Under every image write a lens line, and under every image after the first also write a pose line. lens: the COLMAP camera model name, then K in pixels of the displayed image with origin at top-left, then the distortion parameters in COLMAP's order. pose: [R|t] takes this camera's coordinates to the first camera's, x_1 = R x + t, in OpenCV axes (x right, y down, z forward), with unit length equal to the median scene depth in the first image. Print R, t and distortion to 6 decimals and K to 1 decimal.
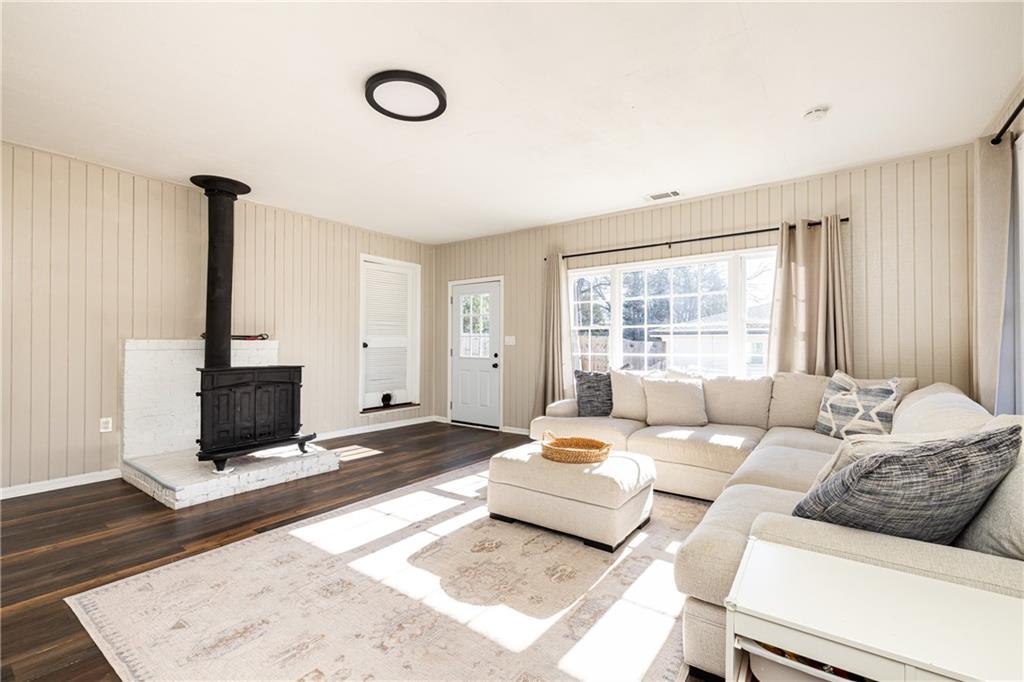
lens RADIAL K [[443.3, 0, 517.5], [0, 443.3, 338.4], [0, 0, 1]] dist [-0.000363, 0.000008]
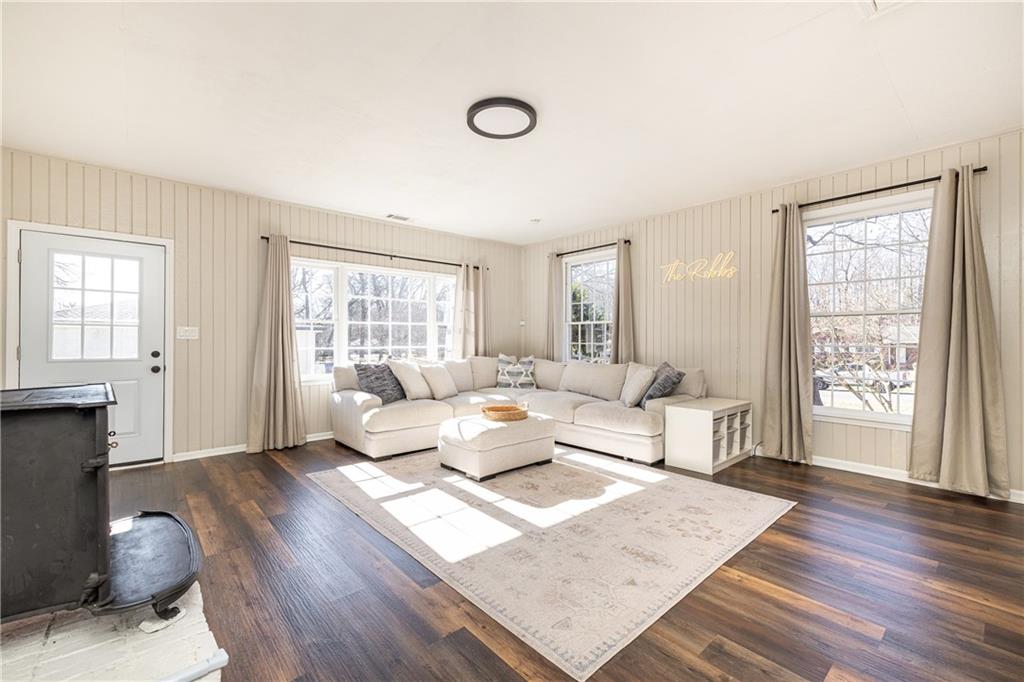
lens RADIAL K [[429.2, 0, 517.7], [0, 429.2, 341.0], [0, 0, 1]] dist [0.001914, 0.000212]
pose [[0.217869, -0.006128, 0.975959, -1.160519], [-0.017068, 0.999803, 0.010088, 0.002805], [-0.975829, -0.018855, 0.217722, 0.635622]]
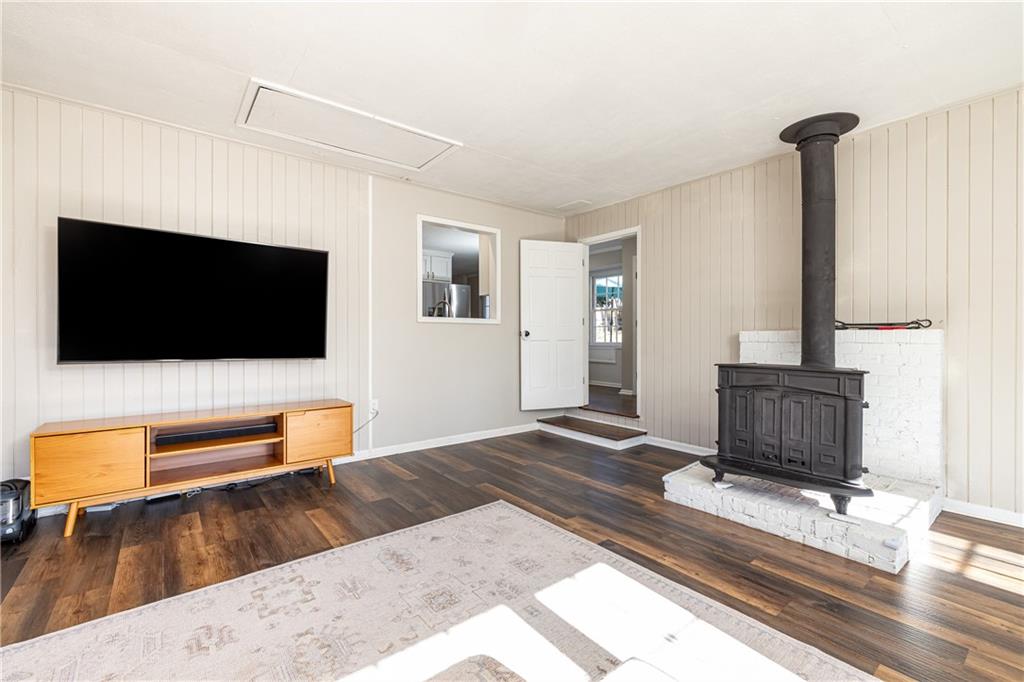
lens RADIAL K [[443.3, 0, 517.5], [0, 443.3, 338.4], [0, 0, 1]] dist [-0.000363, 0.000008]
pose [[-0.266974, 0.004535, -0.963693, 0.302929], [0.013123, 0.999913, 0.001070, 0.013580], [0.963614, -0.012361, -0.267010, 0.978210]]
